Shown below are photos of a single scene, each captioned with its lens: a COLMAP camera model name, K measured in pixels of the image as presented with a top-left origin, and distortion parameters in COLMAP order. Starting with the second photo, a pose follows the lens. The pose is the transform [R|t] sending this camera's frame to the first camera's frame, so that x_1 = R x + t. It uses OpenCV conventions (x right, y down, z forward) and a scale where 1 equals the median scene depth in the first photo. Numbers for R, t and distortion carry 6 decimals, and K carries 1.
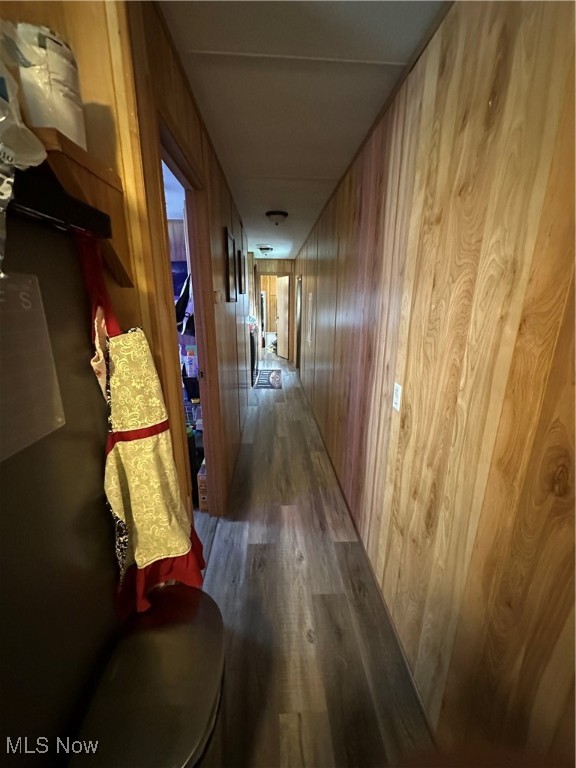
lens RADIAL K [[308.3, 0, 287.2], [0, 308.3, 383.4], [0, 0, 1]] dist [-0.002970, 0.000492]
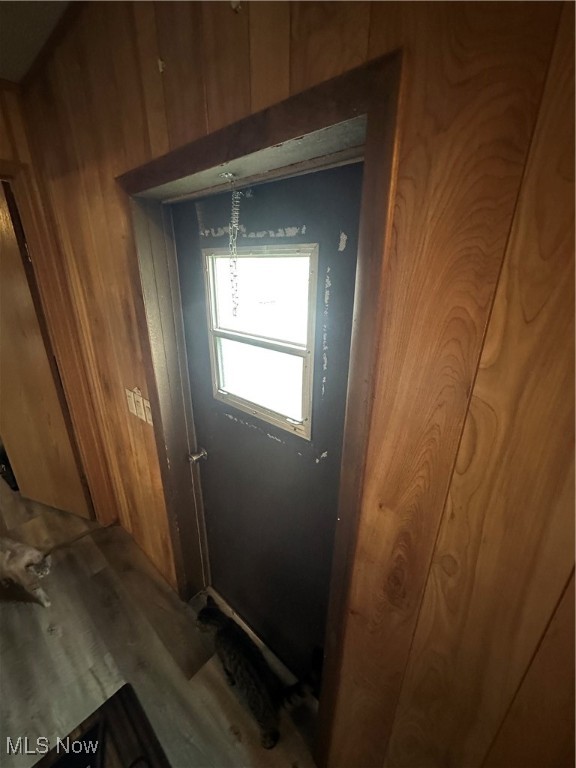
lens RADIAL K [[308.3, 0, 288.1], [0, 308.3, 385.5], [0, 0, 1]] dist [-0.002970, 0.000492]
pose [[0.718660, -0.241173, 0.652198, 0.009797], [0.179980, 0.970480, 0.160549, -0.087161], [-0.671666, 0.002002, 0.740852, 0.832786]]
